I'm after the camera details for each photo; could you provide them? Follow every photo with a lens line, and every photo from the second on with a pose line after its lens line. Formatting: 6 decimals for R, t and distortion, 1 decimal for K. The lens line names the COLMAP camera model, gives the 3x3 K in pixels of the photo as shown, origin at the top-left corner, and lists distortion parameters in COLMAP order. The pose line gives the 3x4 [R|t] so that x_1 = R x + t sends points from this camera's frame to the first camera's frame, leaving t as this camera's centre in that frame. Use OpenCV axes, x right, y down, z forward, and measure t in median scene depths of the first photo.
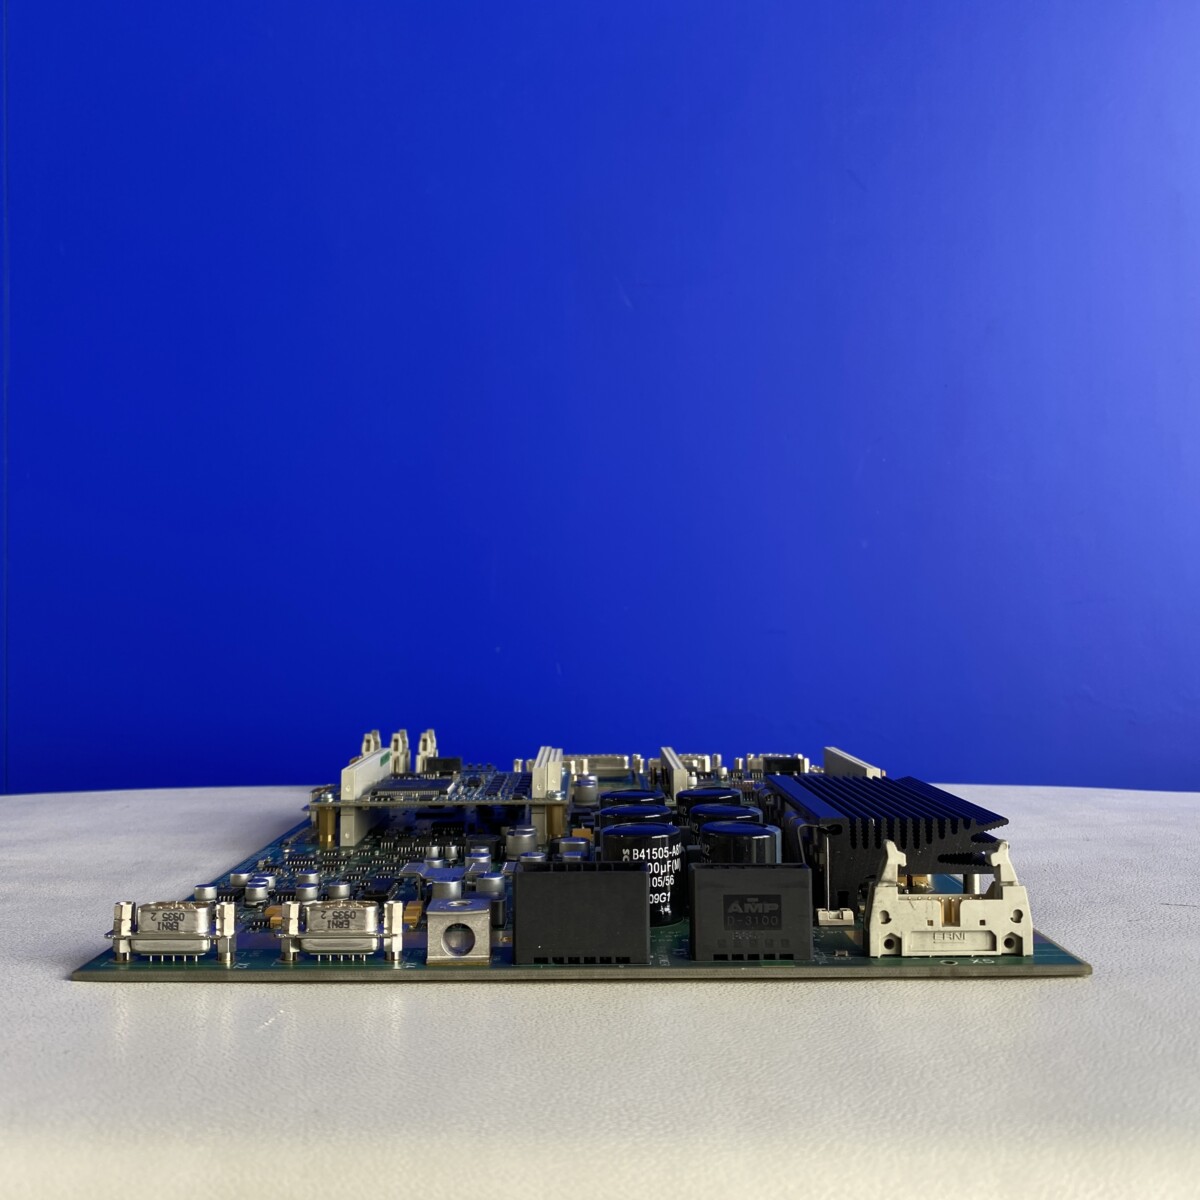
lens RADIAL K [[1202.0, 0, 597.6], [0, 1202.0, 592.7], [0, 0, 1]] dist [0.017487, 0.000000]
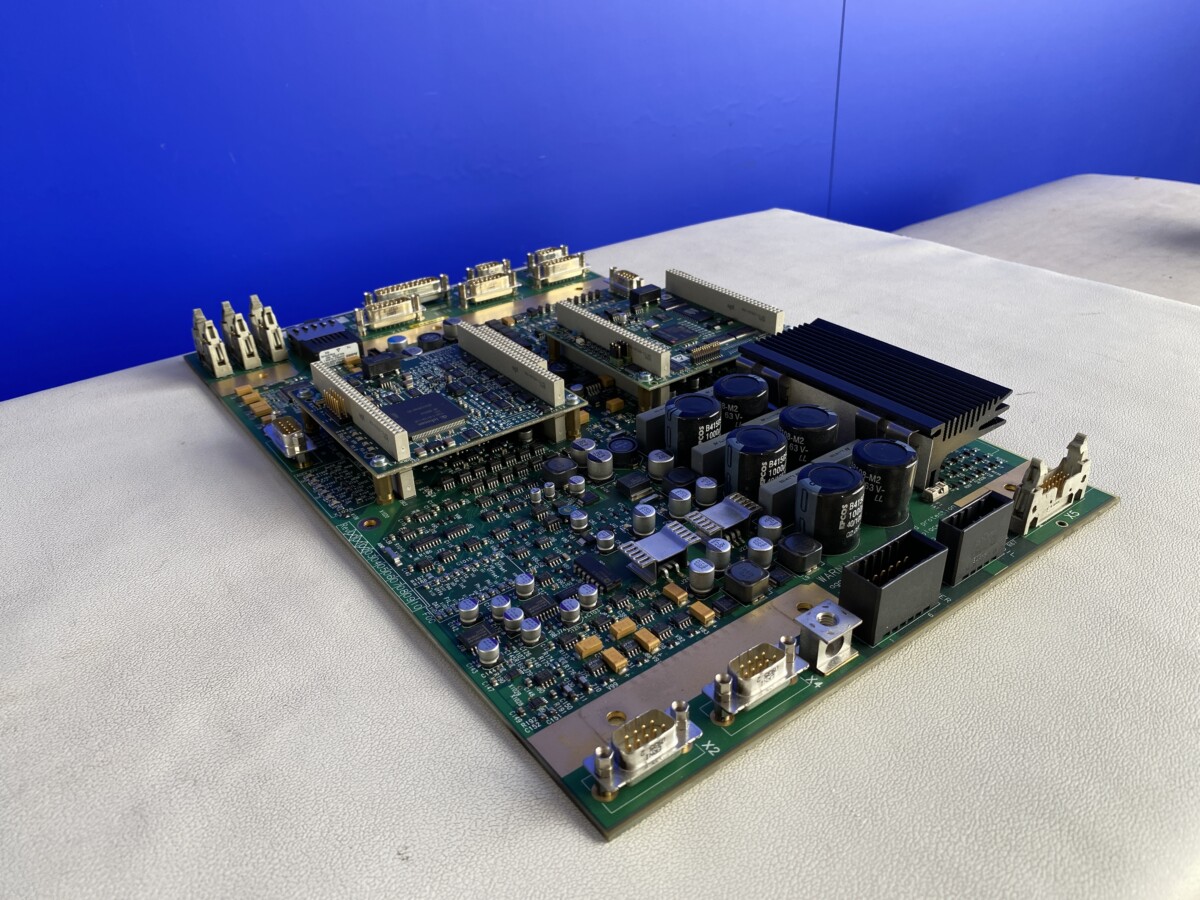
lens RADIAL K [[907.8, 0, 596.1], [0, 907.8, 456.2], [0, 0, 1]] dist [0.012435, 0.000231]
pose [[0.809008, -0.310992, 0.498788, -0.710779], [0.004257, 0.851650, 0.524094, -0.358316], [-0.587782, -0.421873, 0.690316, 0.585796]]
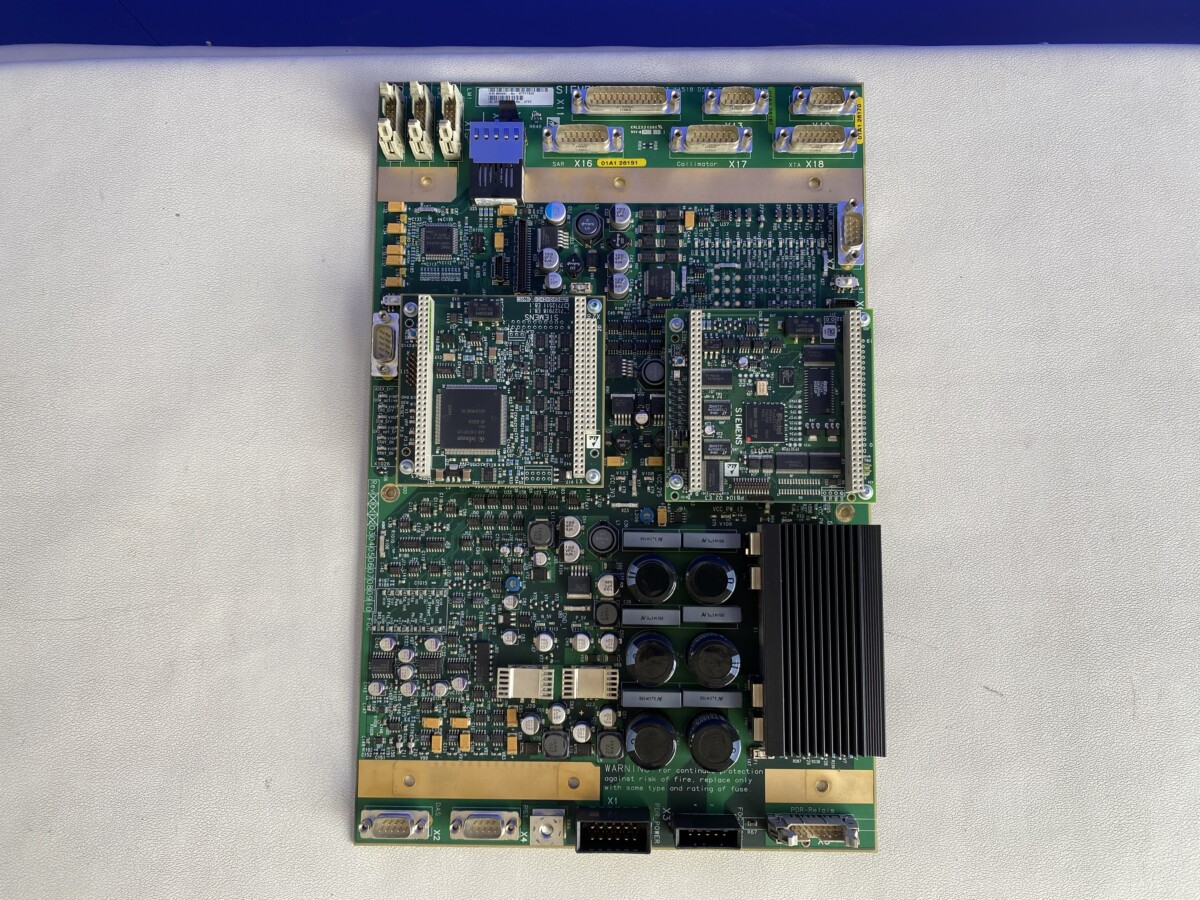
lens RADIAL K [[907.8, 0, 600.7], [0, 907.8, 451.3], [0, 0, 1]] dist [0.012435, 0.000231]
pose [[0.999836, 0.015102, -0.010044, -0.028722], [0.008760, 0.082806, 0.996527, -1.170299], [0.015881, -0.996451, 0.082660, 1.476034]]
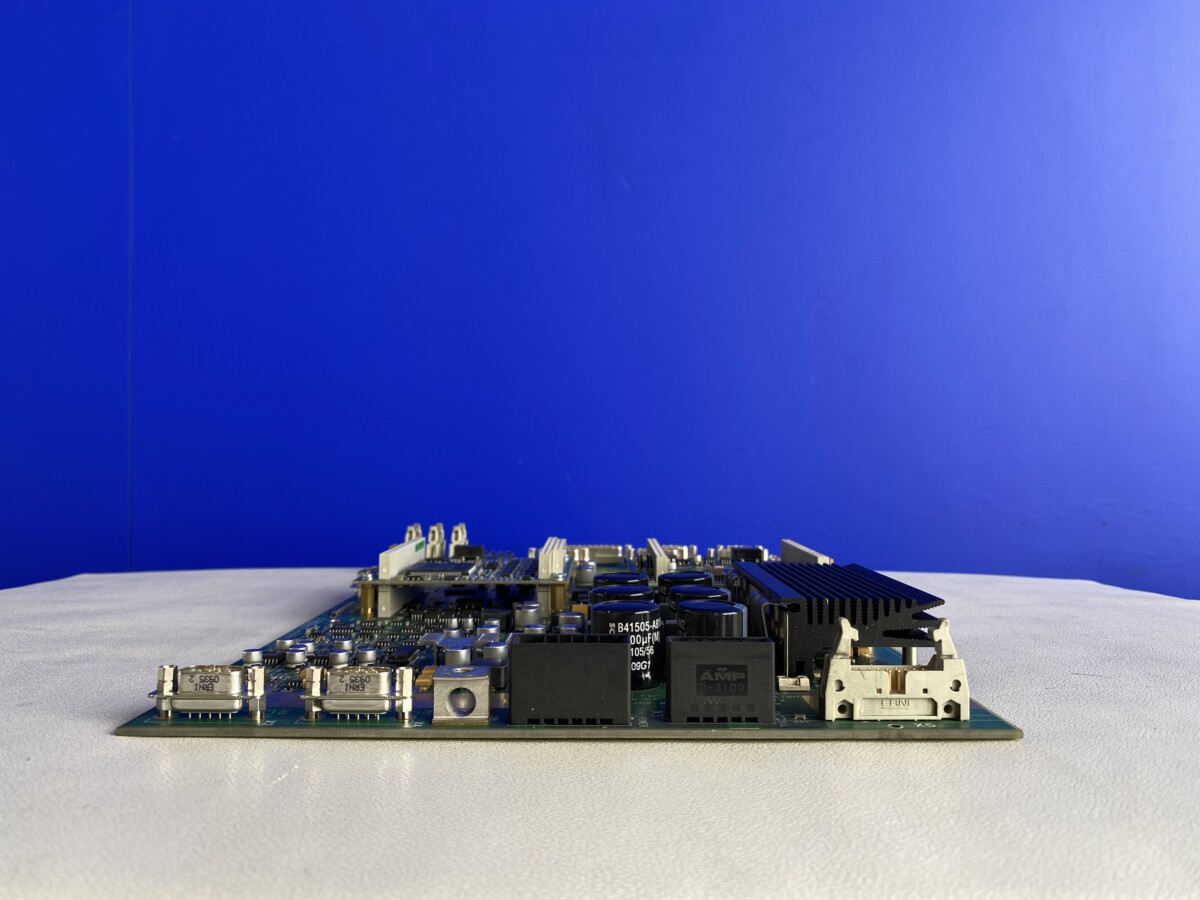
lens RADIAL K [[907.8, 0, 603.4], [0, 907.8, 443.7], [0, 0, 1]] dist [0.012435, 0.000231]
pose [[0.999957, 0.008976, -0.002278, 0.017401], [-0.008932, 0.999783, 0.018799, 0.028482], [0.002447, -0.018778, 0.999821, 0.151025]]
